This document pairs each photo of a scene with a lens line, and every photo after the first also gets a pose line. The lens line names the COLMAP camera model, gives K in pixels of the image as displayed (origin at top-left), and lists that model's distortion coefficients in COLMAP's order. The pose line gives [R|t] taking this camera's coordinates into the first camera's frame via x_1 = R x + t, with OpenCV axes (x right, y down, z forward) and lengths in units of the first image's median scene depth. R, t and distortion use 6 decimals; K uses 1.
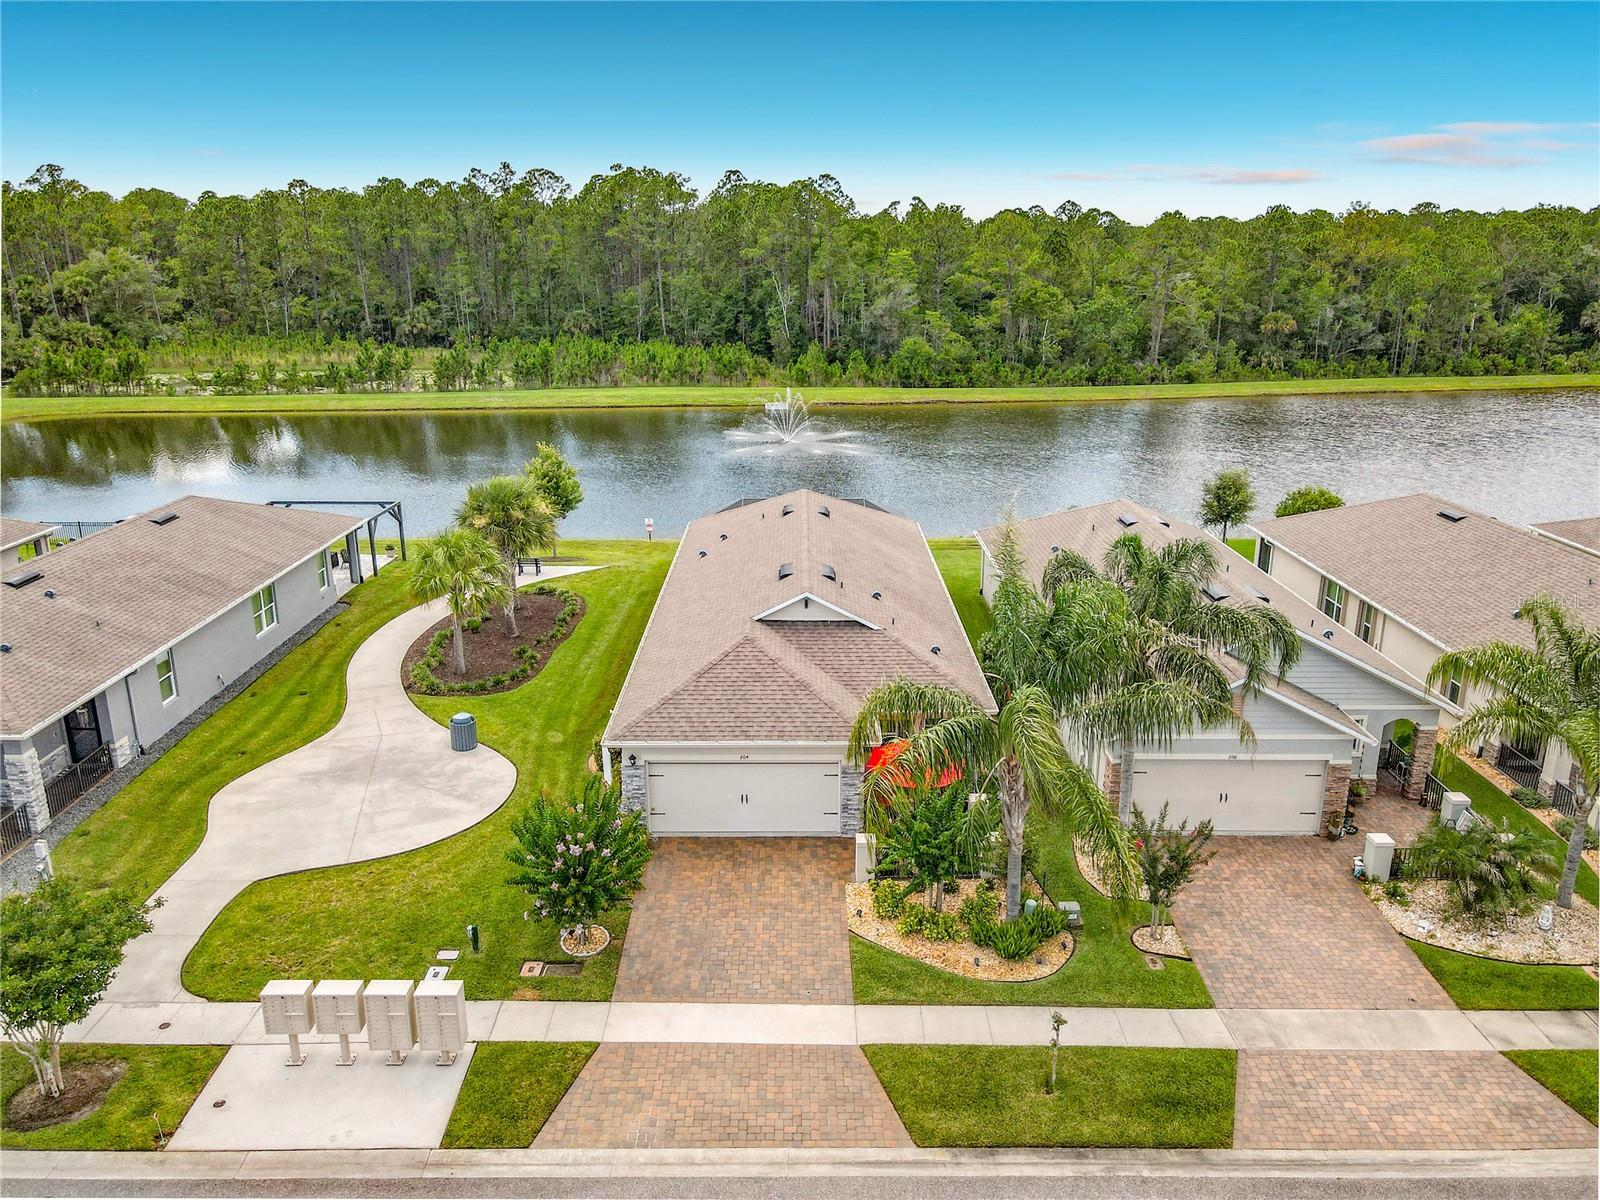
lens RADIAL K [[1127.7, 0, 800.0], [0, 1127.7, 600.0], [0, 0, 1]] dist [0.006230, 0.003736]
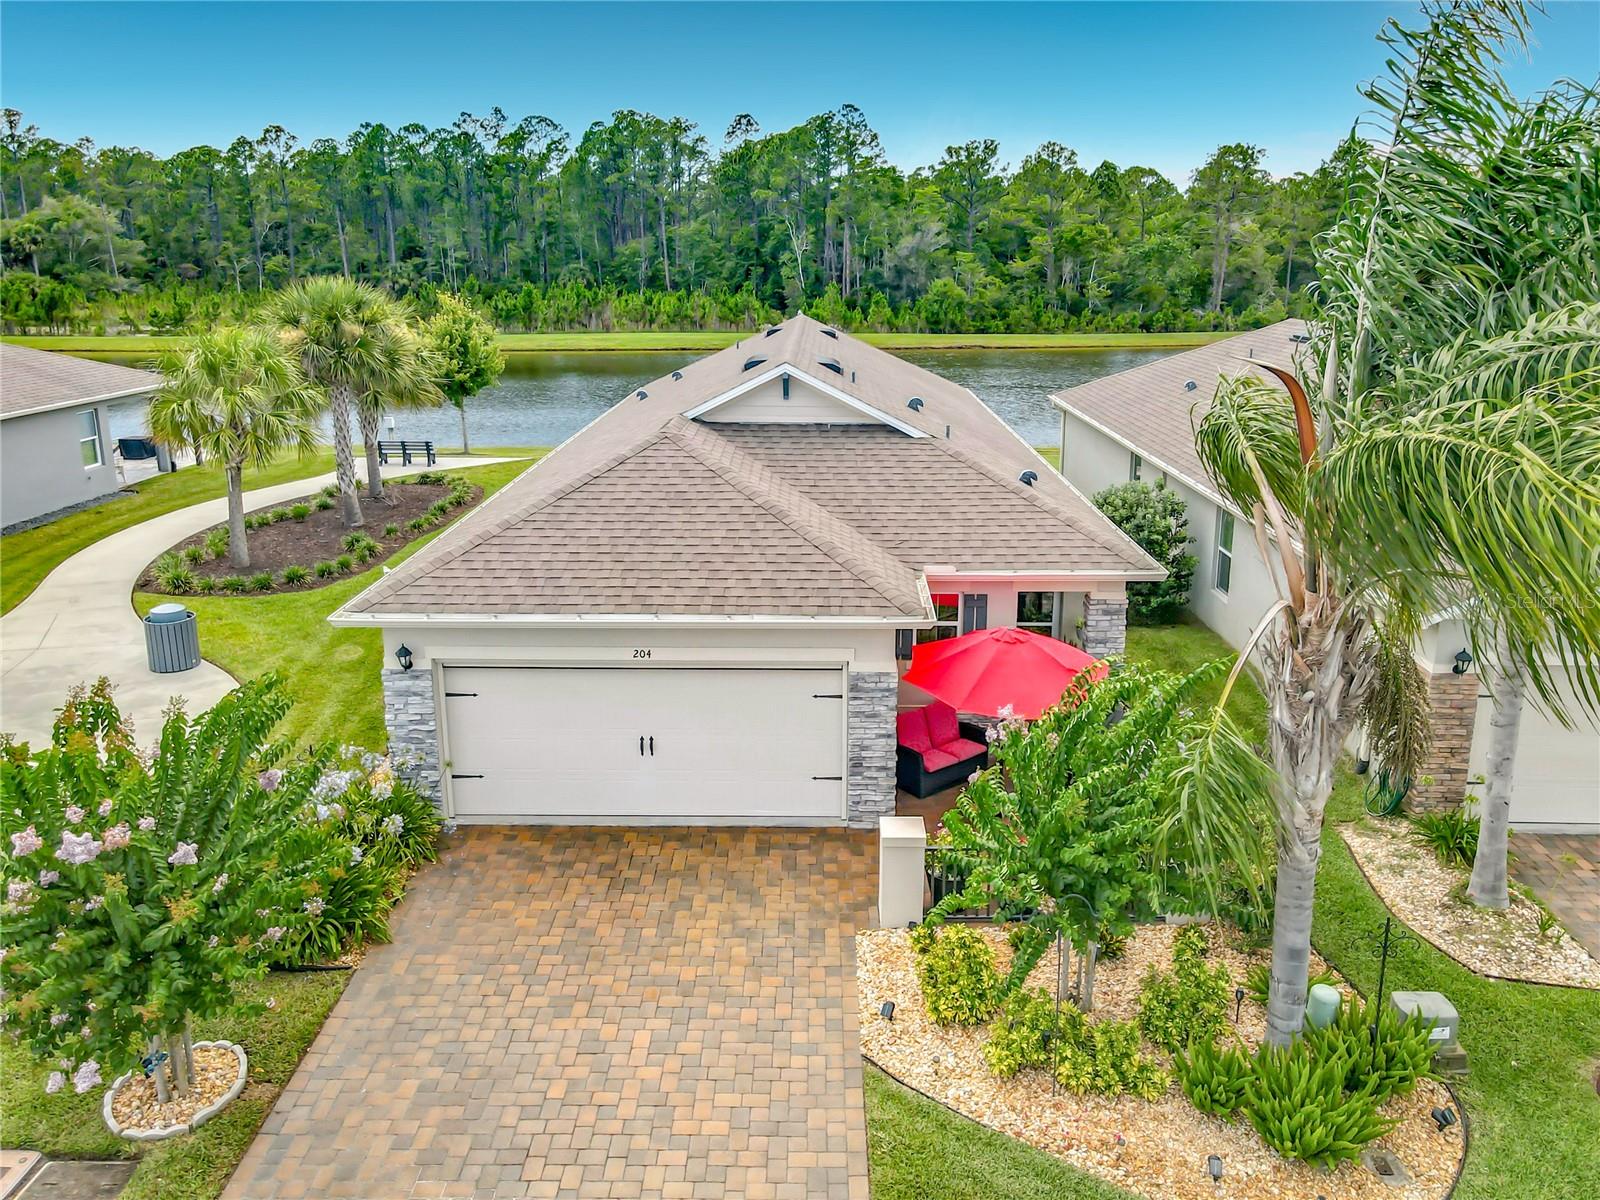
lens RADIAL K [[1132.8, 0, 794.9], [0, 1132.8, 549.3], [0, 0, 1]] dist [0.028398, 0.000690]
pose [[0.999708, 0.001951, -0.024068, 0.006427], [-0.003216, 0.998608, -0.052640, 0.030226], [0.023932, 0.052702, 0.998323, 0.131876]]
